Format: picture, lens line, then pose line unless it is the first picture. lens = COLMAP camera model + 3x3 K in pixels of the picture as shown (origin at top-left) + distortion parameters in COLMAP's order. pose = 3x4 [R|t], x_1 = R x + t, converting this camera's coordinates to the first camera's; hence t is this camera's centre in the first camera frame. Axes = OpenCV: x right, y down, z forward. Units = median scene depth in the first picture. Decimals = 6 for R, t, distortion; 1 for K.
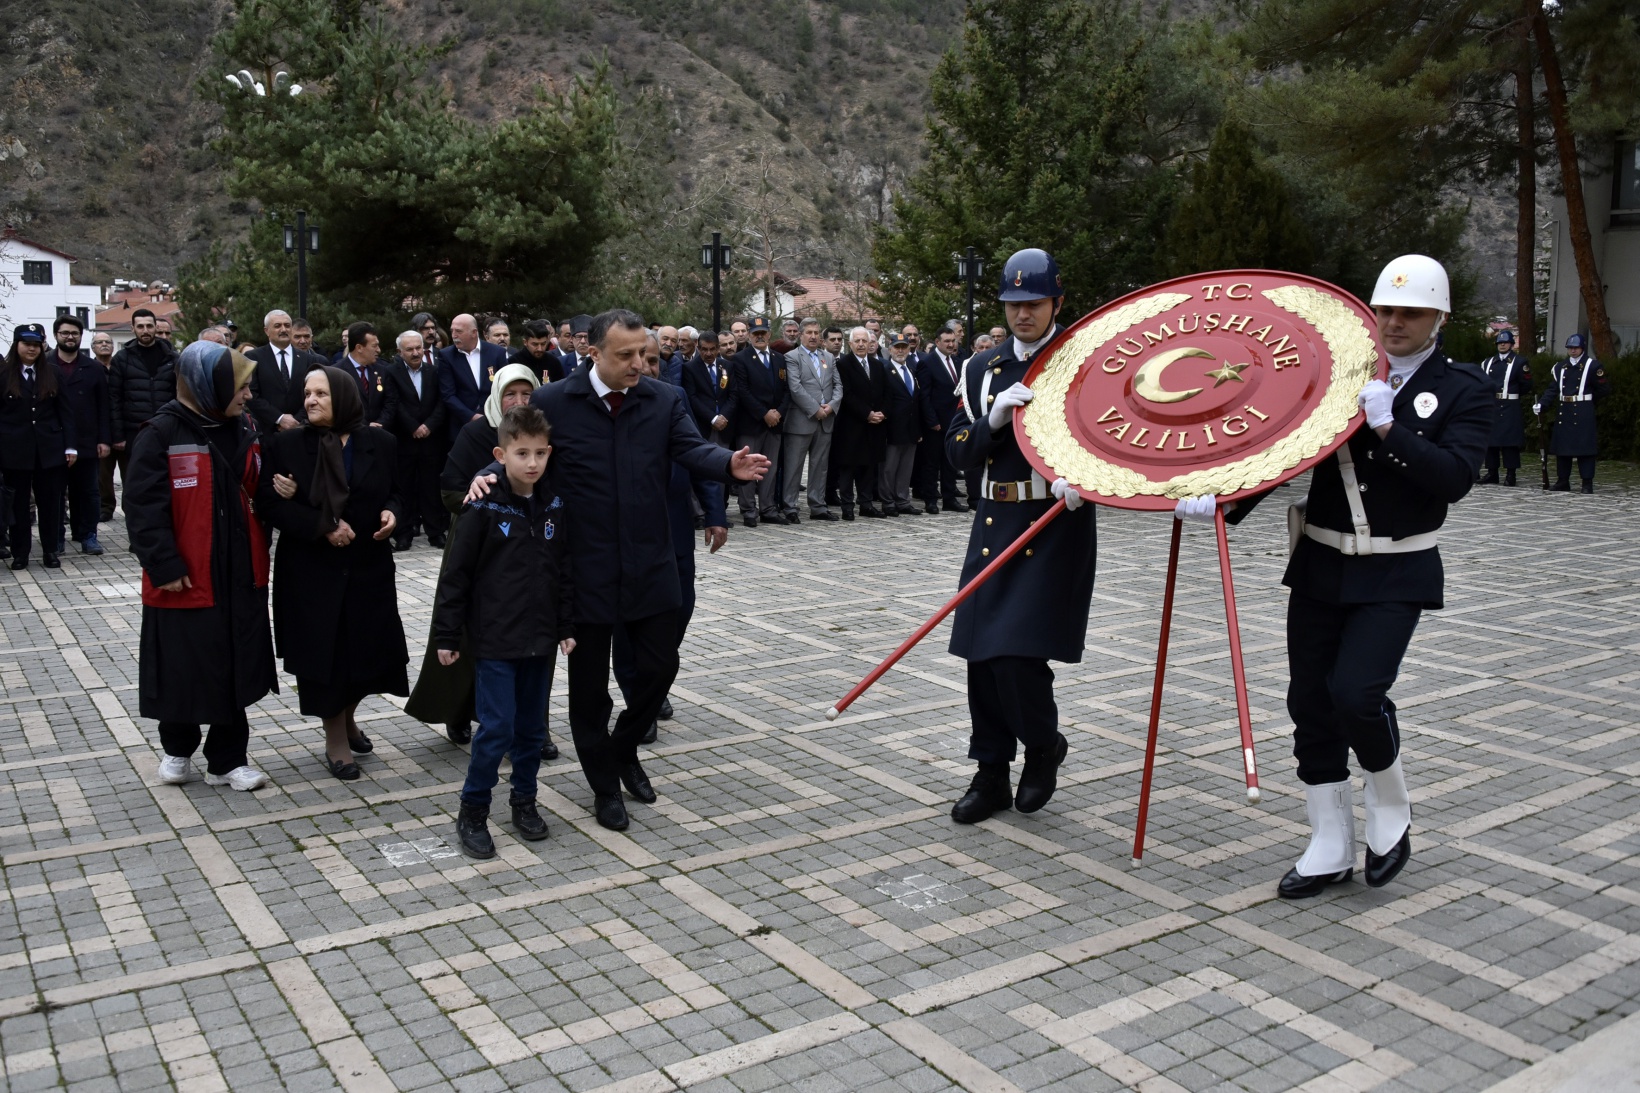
lens RADIAL K [[1430.8, 0, 825.9], [0, 1430.8, 491.8], [0, 0, 1]] dist [-0.046175, -0.008158]
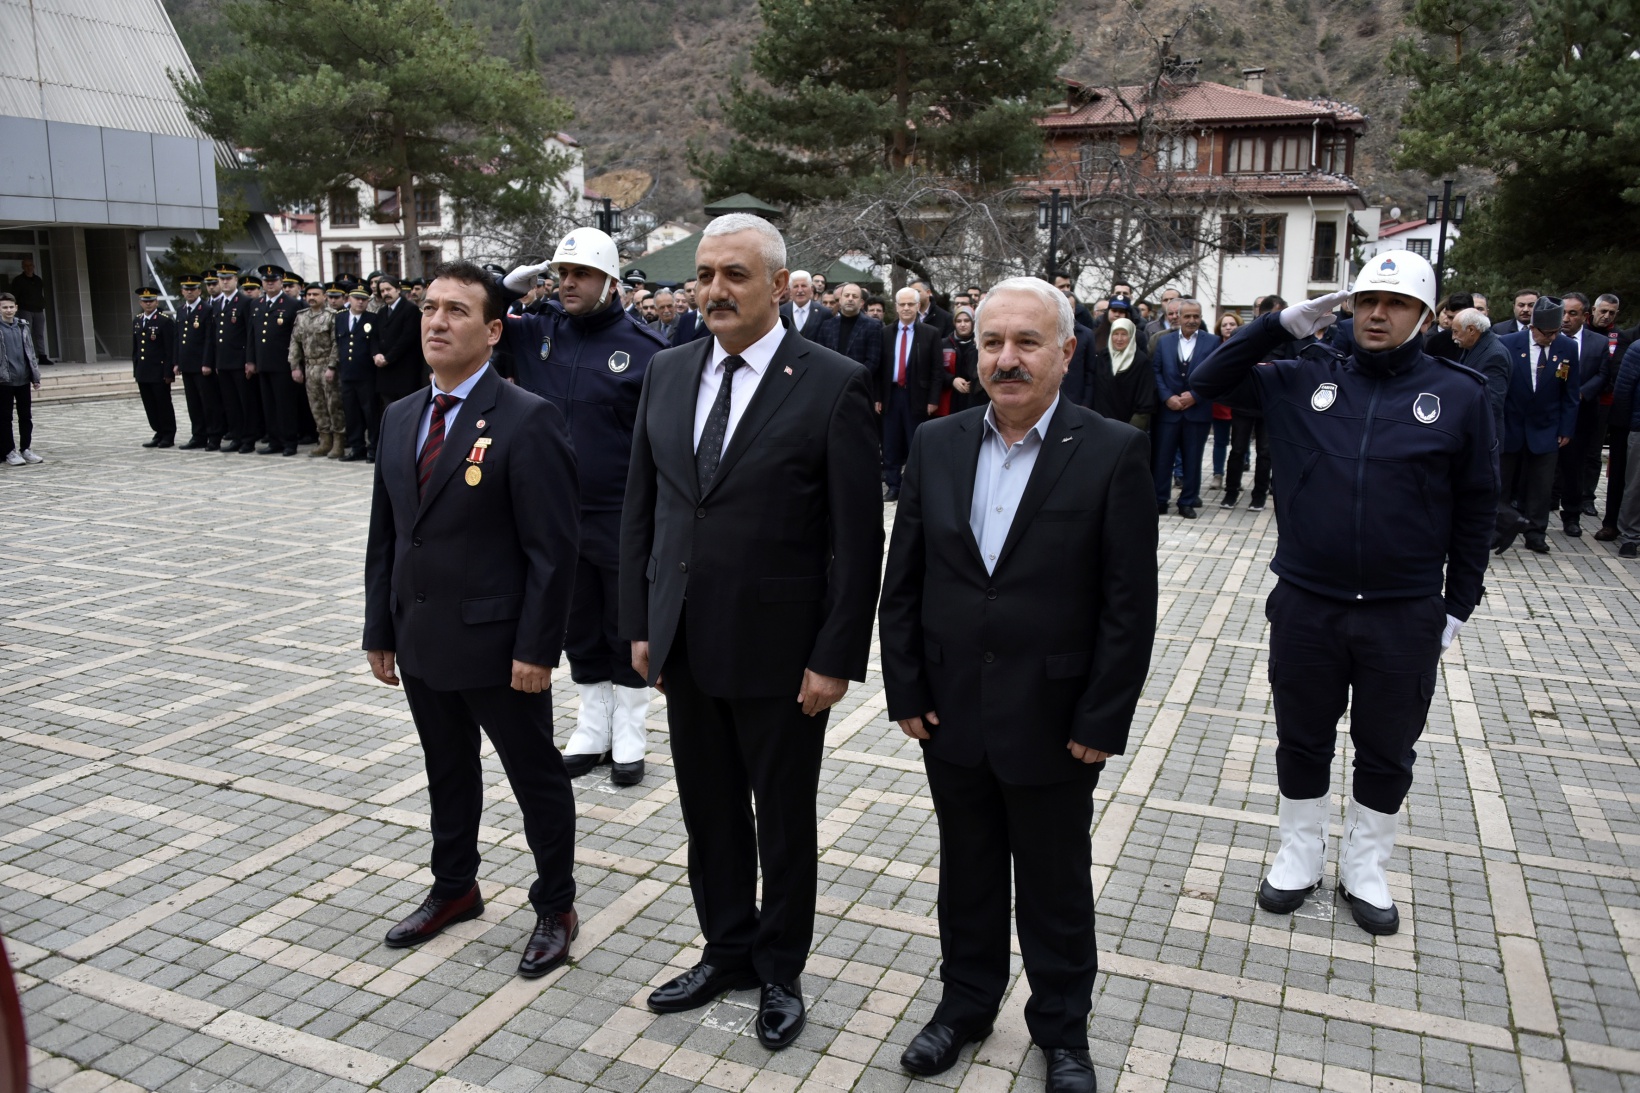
lens RADIAL K [[1285.8, 0, 820.8], [0, 1285.8, 558.8], [0, 0, 1]] dist [-0.039577, -0.008652]
pose [[0.549644, 0.163603, -0.819223, 0.146591], [-0.093475, 0.986522, 0.134298, -0.015987], [0.830153, 0.002761, 0.557529, 0.145881]]
